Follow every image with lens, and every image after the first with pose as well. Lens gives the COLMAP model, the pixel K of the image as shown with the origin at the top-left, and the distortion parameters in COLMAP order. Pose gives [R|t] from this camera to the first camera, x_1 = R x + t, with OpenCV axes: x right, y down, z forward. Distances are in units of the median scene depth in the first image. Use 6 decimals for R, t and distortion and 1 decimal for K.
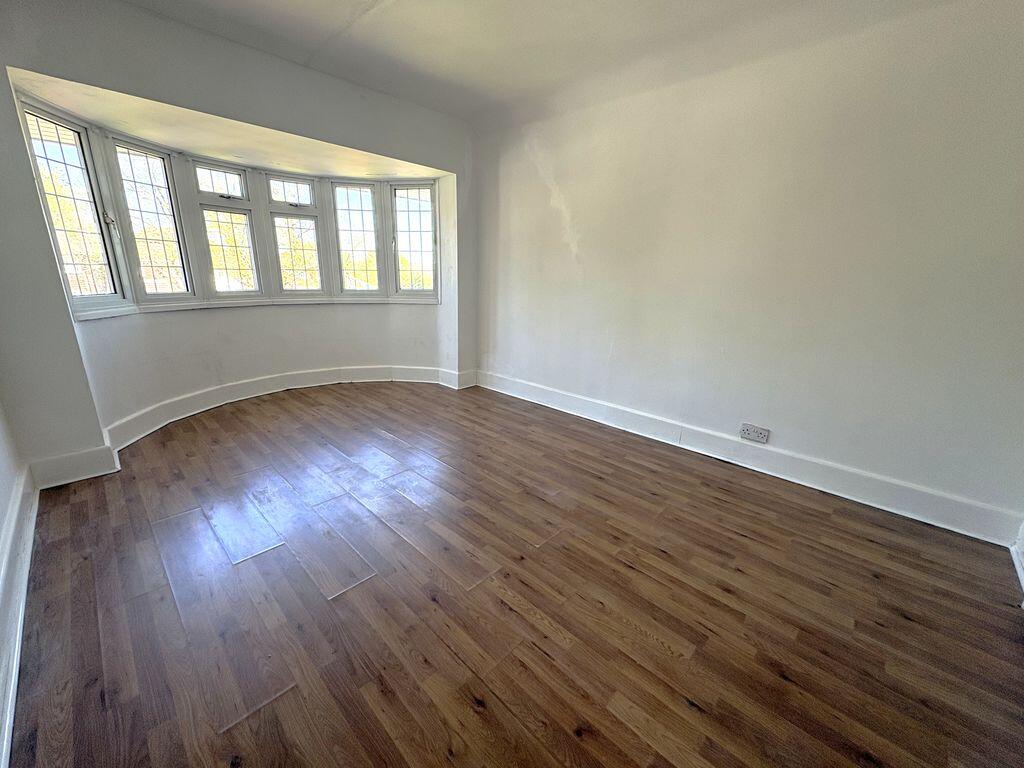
lens RADIAL K [[412.4, 0, 502.0], [0, 412.4, 383.5], [0, 0, 1]] dist [0.000527, -0.000073]
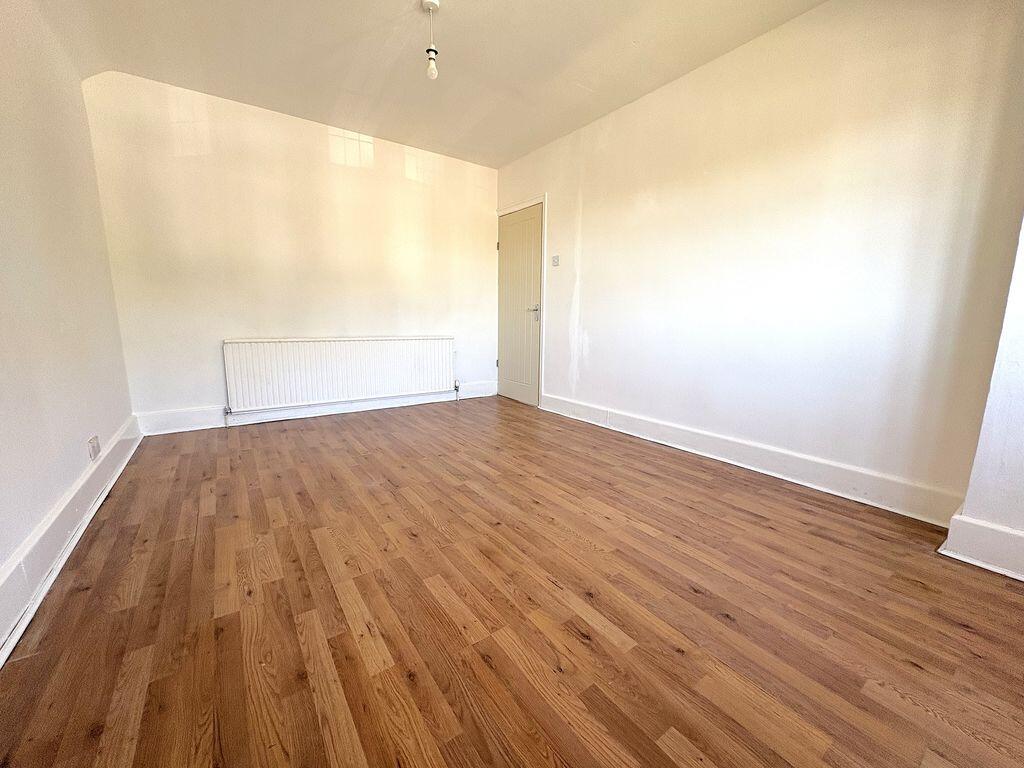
lens RADIAL K [[412.4, 0, 502.0], [0, 412.4, 383.5], [0, 0, 1]] dist [0.000527, -0.000073]
pose [[-0.981160, -0.065276, 0.181837, -0.329875], [0.015749, 0.911037, 0.412025, -0.341358], [-0.192555, 0.407126, -0.892844, 1.665378]]
